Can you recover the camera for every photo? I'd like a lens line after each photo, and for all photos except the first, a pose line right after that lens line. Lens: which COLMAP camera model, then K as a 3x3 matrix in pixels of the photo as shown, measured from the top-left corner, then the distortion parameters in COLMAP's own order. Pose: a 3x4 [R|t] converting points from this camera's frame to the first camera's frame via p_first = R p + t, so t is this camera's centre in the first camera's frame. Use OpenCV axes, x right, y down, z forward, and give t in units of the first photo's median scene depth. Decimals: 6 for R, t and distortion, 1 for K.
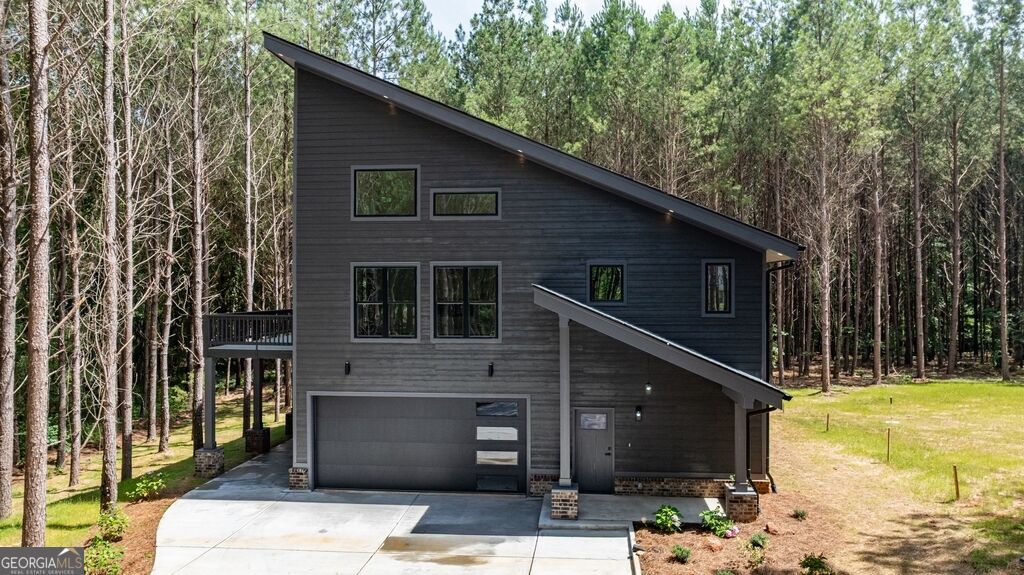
lens RADIAL K [[736.4, 0, 512.0], [0, 736.4, 287.5], [0, 0, 1]] dist [0.002797, -0.000404]
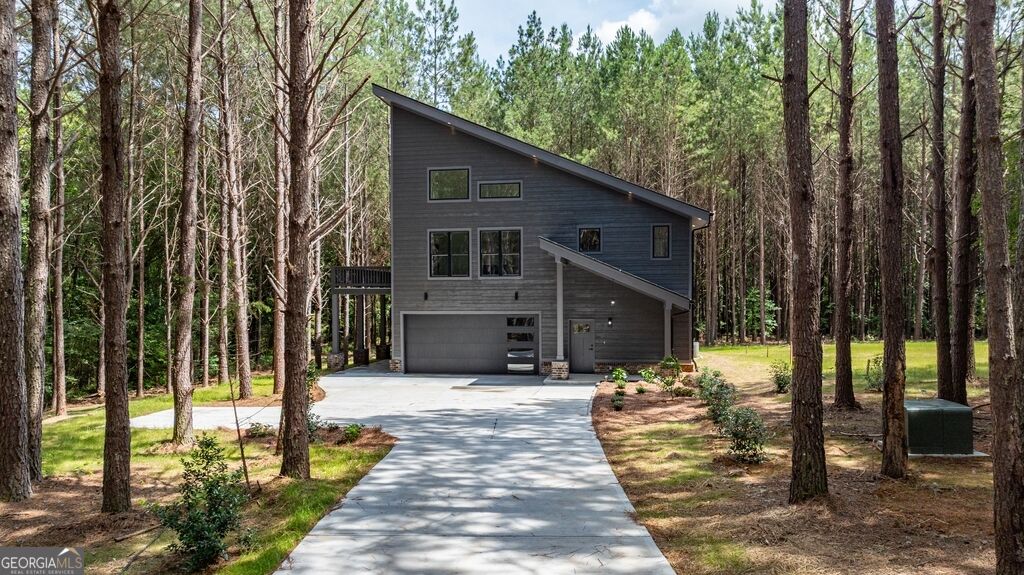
lens RADIAL K [[743.6, 0, 508.1], [0, 743.6, 306.9], [0, 0, 1]] dist [0.001386, -0.000753]
pose [[0.997529, -0.004057, -0.070137, 0.063525], [0.005171, 0.999863, 0.015698, 0.107771], [0.070064, -0.016021, 0.997414, -0.573672]]
